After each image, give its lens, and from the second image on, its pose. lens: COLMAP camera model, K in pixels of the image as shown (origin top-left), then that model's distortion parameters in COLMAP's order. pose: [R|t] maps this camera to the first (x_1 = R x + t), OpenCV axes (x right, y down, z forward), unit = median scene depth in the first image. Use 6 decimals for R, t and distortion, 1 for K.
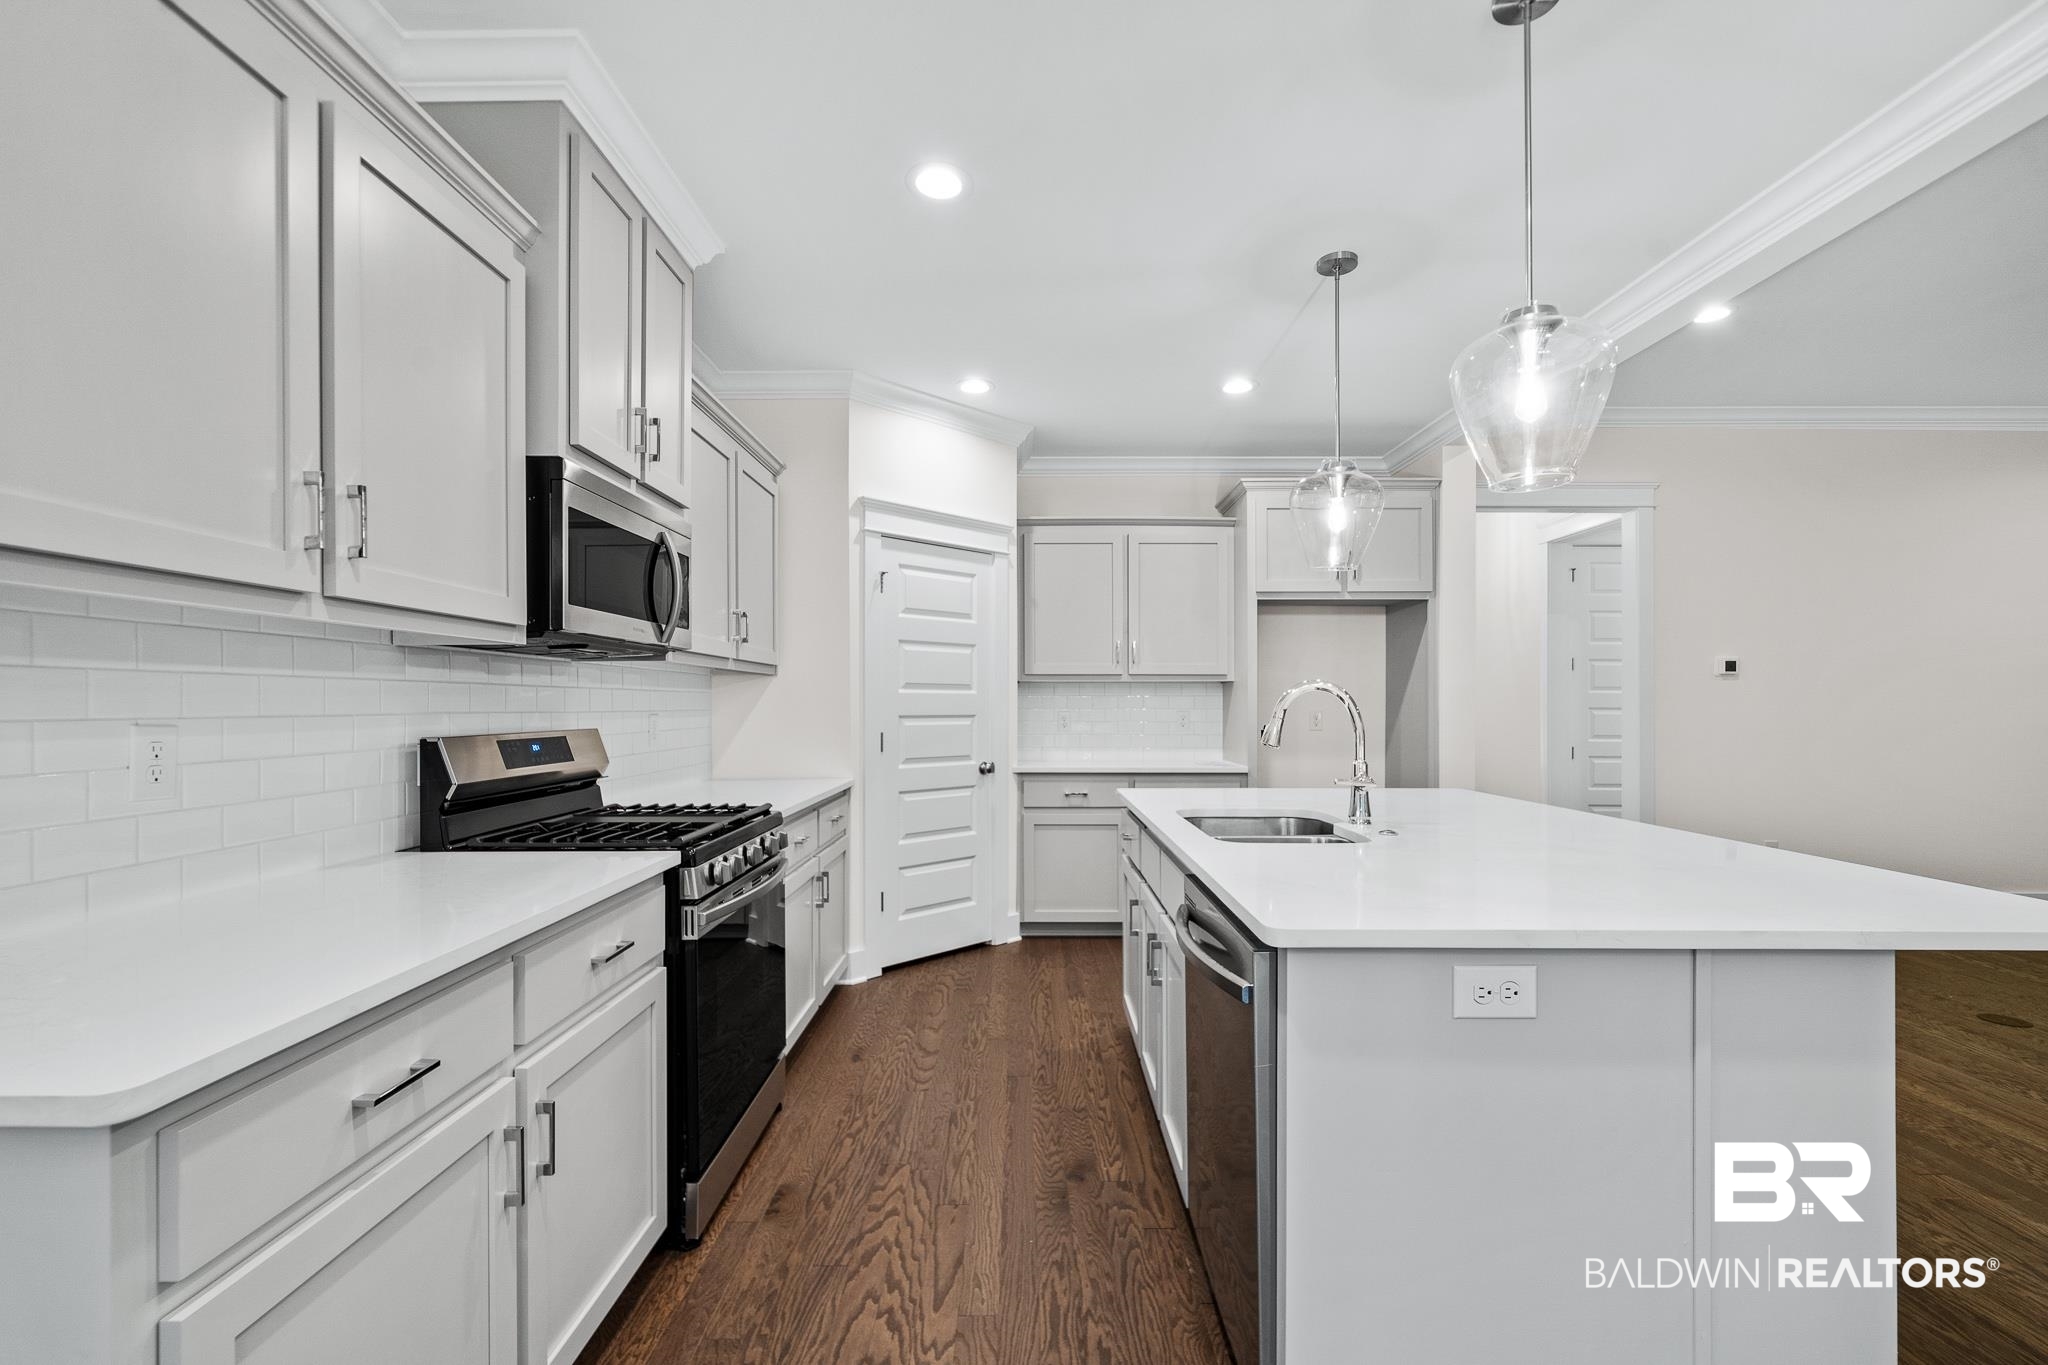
lens RADIAL K [[844.8, 0, 1032.7], [0, 844.8, 704.3], [0, 0, 1]] dist [-0.003050, 0.000408]
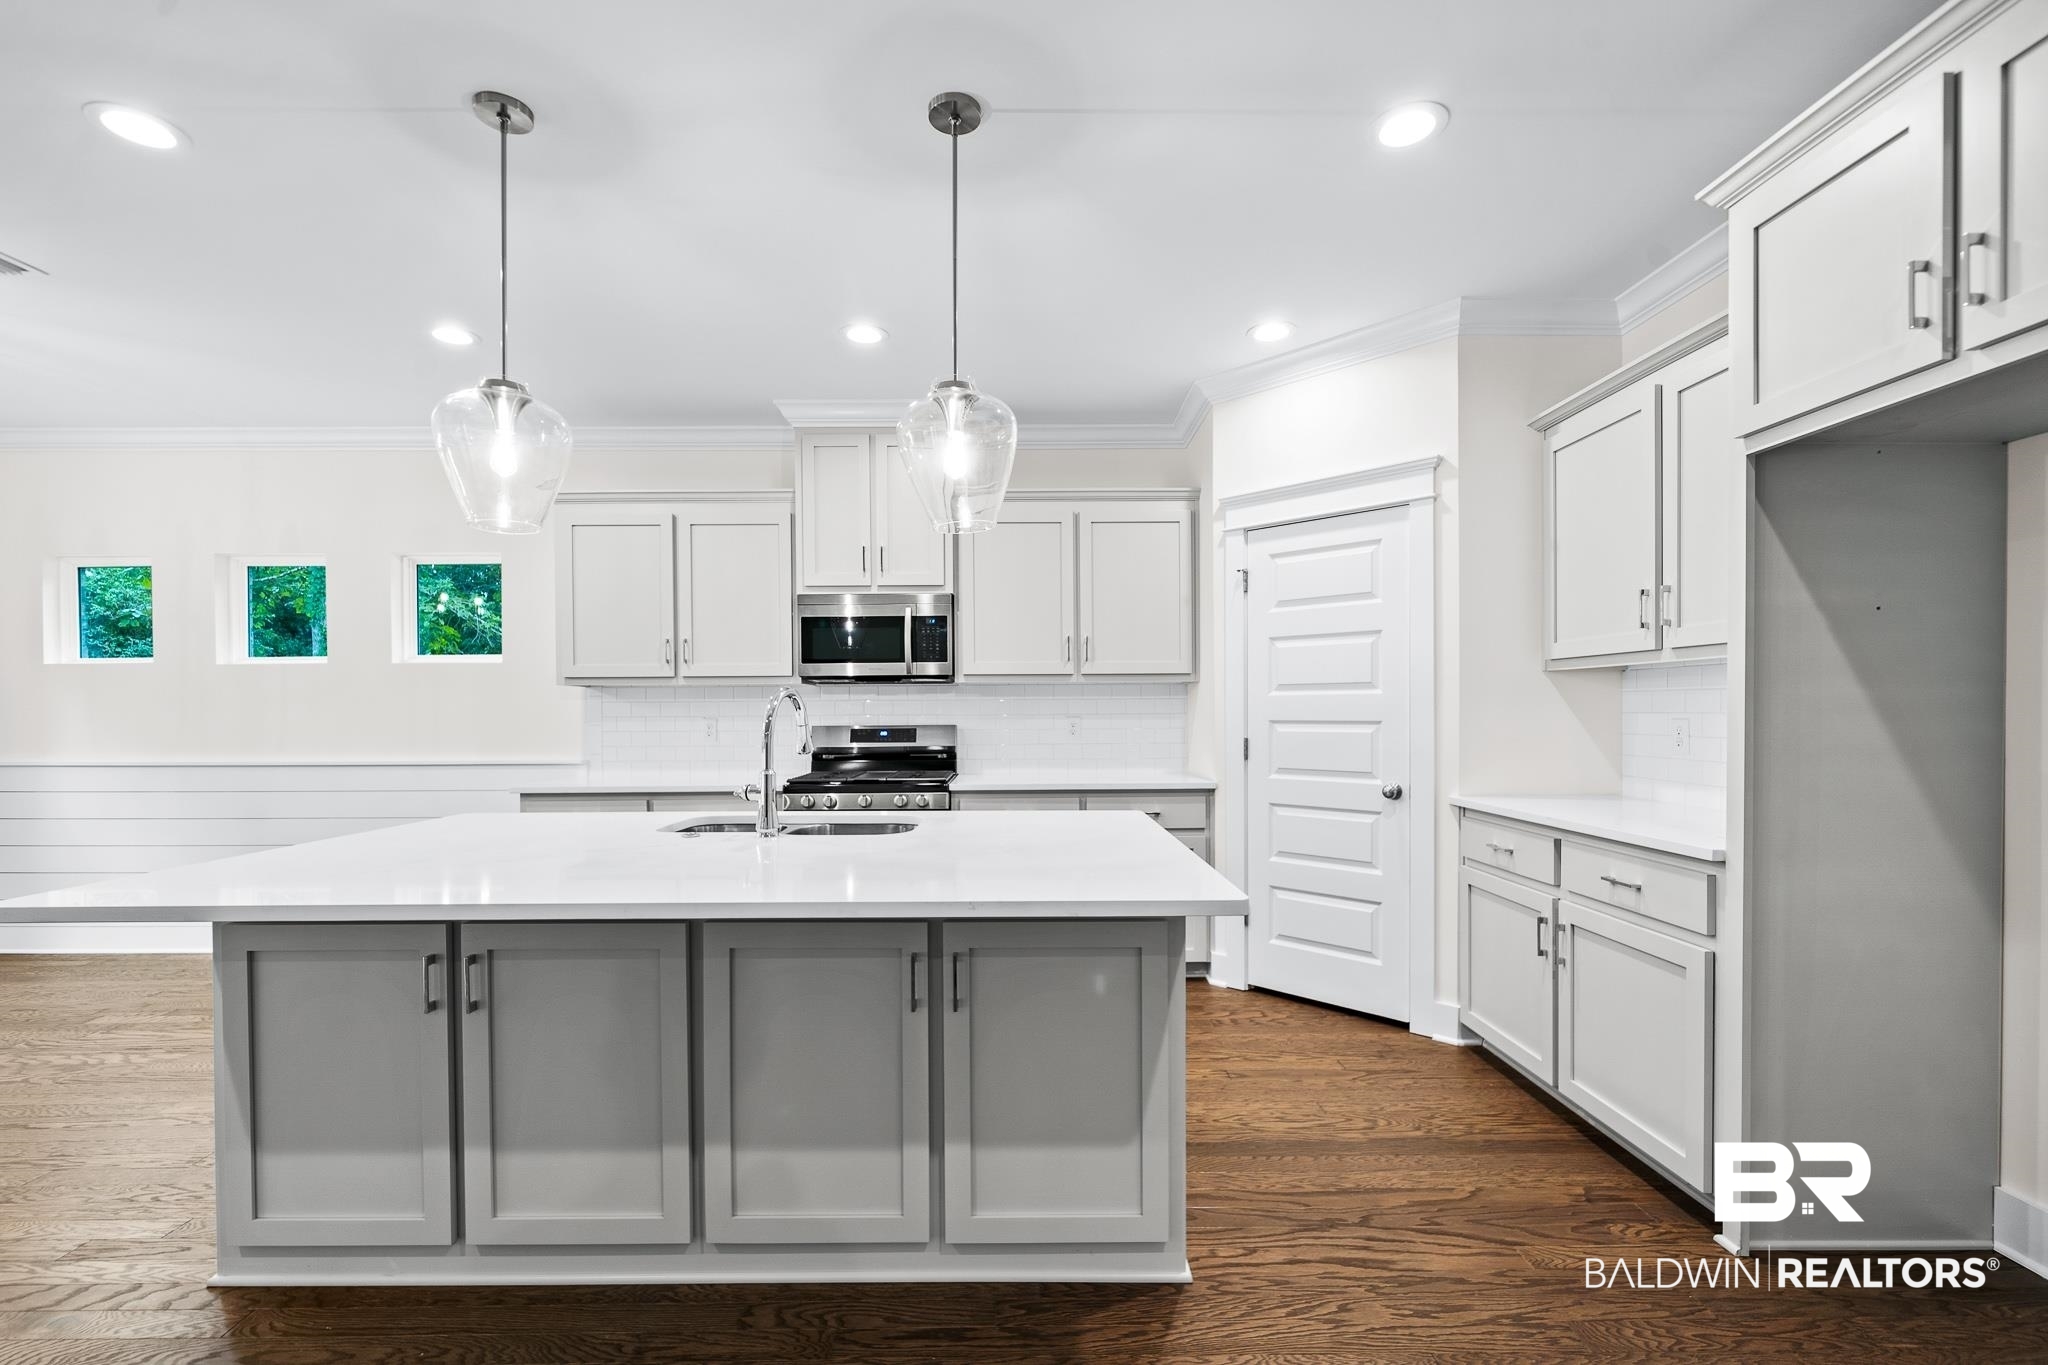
lens RADIAL K [[844.8, 0, 999.2], [0, 844.8, 717.0], [0, 0, 1]] dist [-0.003050, 0.000408]
pose [[0.020843, 0.006726, -0.999760, 0.762704], [0.006802, 0.999953, 0.006869, 0.001471], [0.999760, -0.006944, 0.020796, 0.695734]]
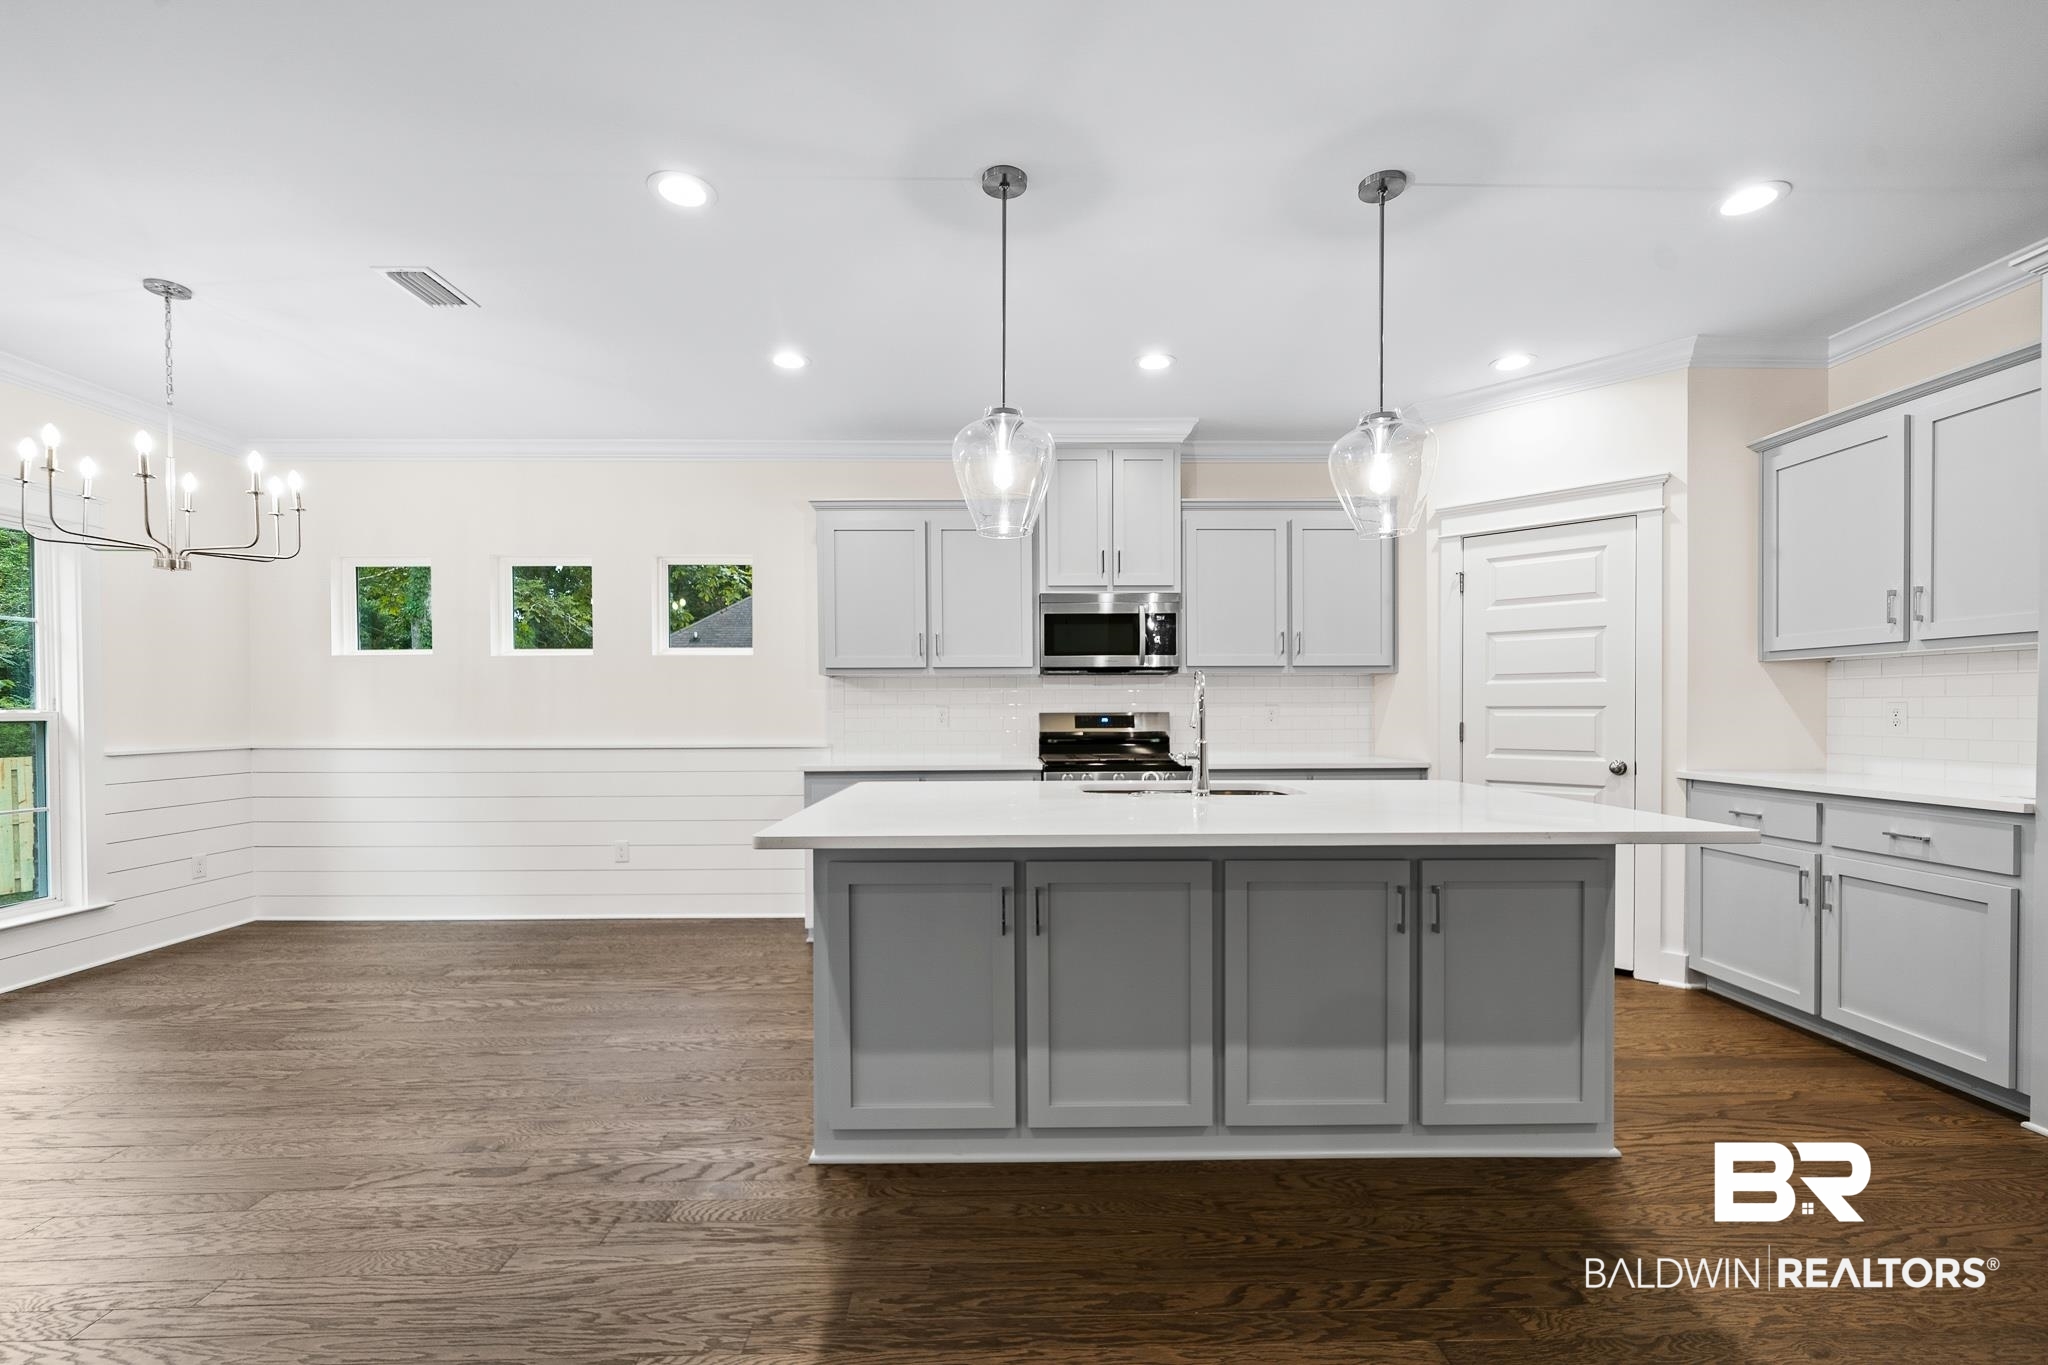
lens RADIAL K [[844.8, 0, 998.3], [0, 844.8, 708.1], [0, 0, 1]] dist [-0.003050, 0.000408]
pose [[0.029971, -0.002422, -0.999548, 0.855552], [0.005468, 0.999982, -0.002259, 0.014119], [0.999536, -0.005398, 0.029984, 0.382467]]
